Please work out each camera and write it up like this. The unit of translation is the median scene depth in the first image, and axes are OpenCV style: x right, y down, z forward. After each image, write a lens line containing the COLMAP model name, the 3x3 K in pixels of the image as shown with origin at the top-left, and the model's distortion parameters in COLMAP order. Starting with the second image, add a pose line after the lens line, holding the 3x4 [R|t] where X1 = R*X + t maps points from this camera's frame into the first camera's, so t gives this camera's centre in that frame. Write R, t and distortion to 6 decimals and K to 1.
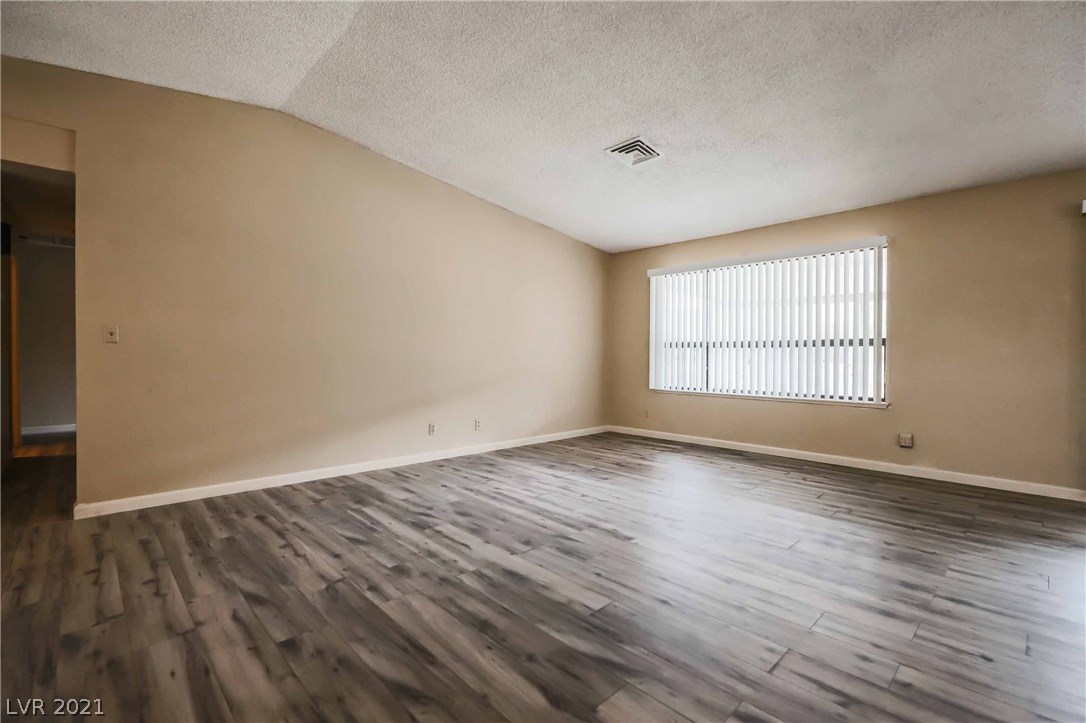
lens RADIAL K [[482.4, 0, 543.0], [0, 482.4, 361.5], [0, 0, 1]] dist [0.000364, -0.000171]
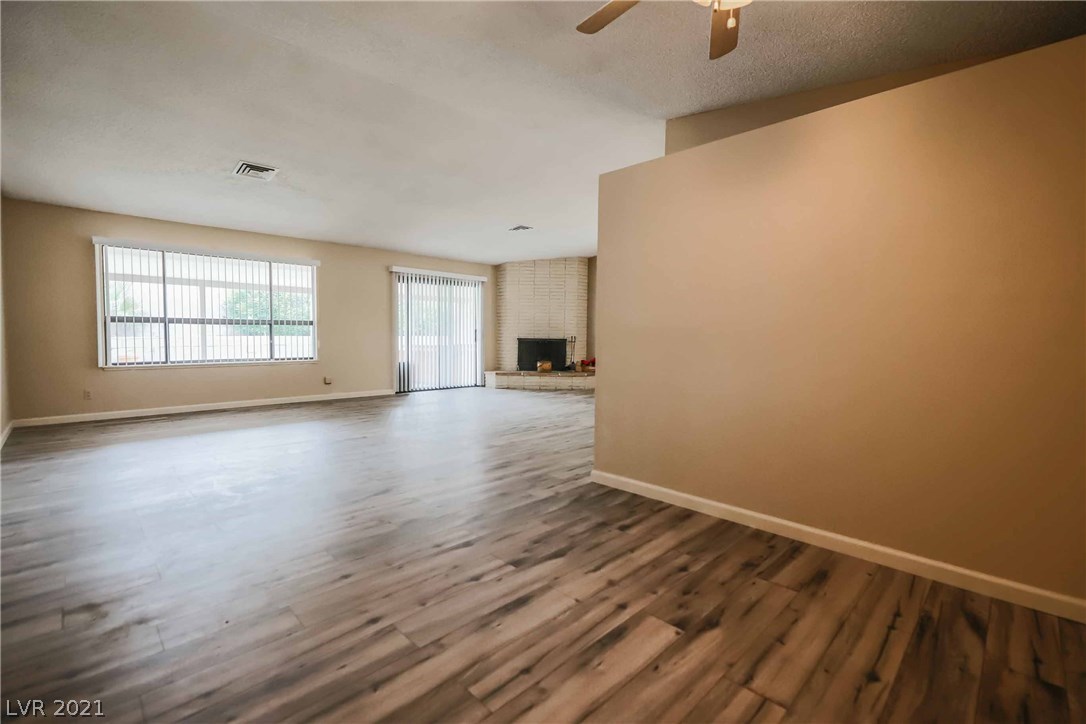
lens RADIAL K [[479.0, 0, 543.0], [0, 479.0, 362.0], [0, 0, 1]] dist [0.001125, -0.000135]
pose [[-0.019755, -0.061219, 0.997929, -1.509302], [0.003033, 0.998115, 0.061291, -0.011518], [-0.999800, 0.004237, -0.019532, 0.370433]]
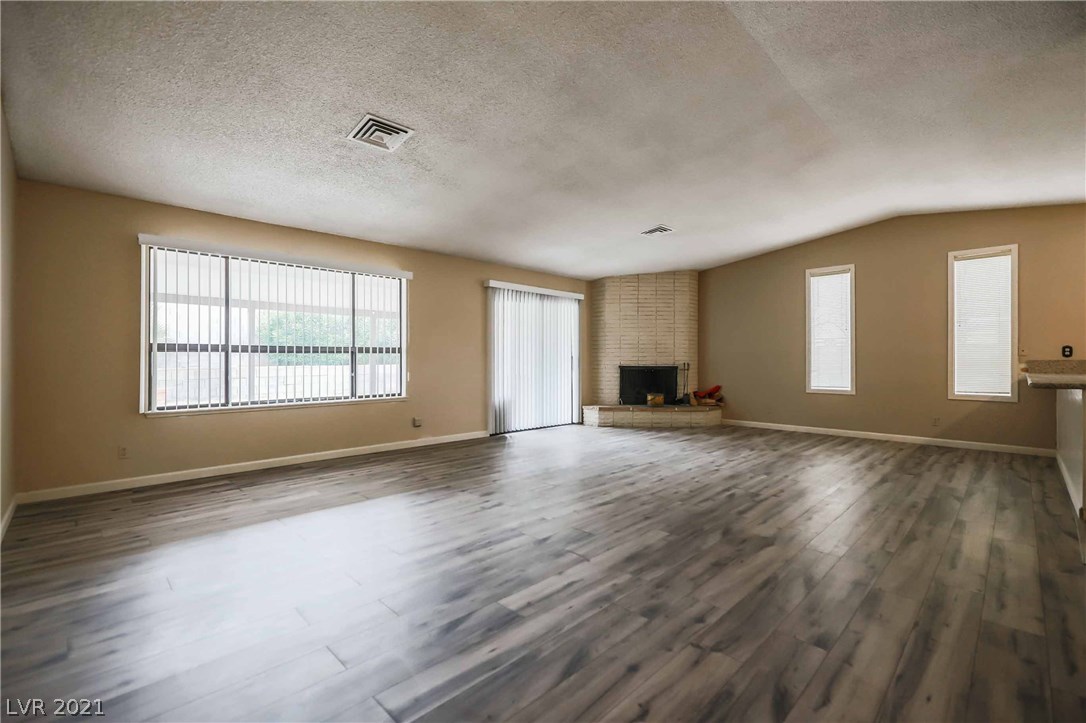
lens RADIAL K [[472.4, 0, 543.0], [0, 472.4, 361.5], [0, 0, 1]] dist [-0.000867, -0.000265]
pose [[-0.017843, -0.006540, 0.999819, -0.932894], [0.012790, 0.999895, 0.006769, -0.024156], [-0.999759, 0.012908, -0.017758, 0.980813]]
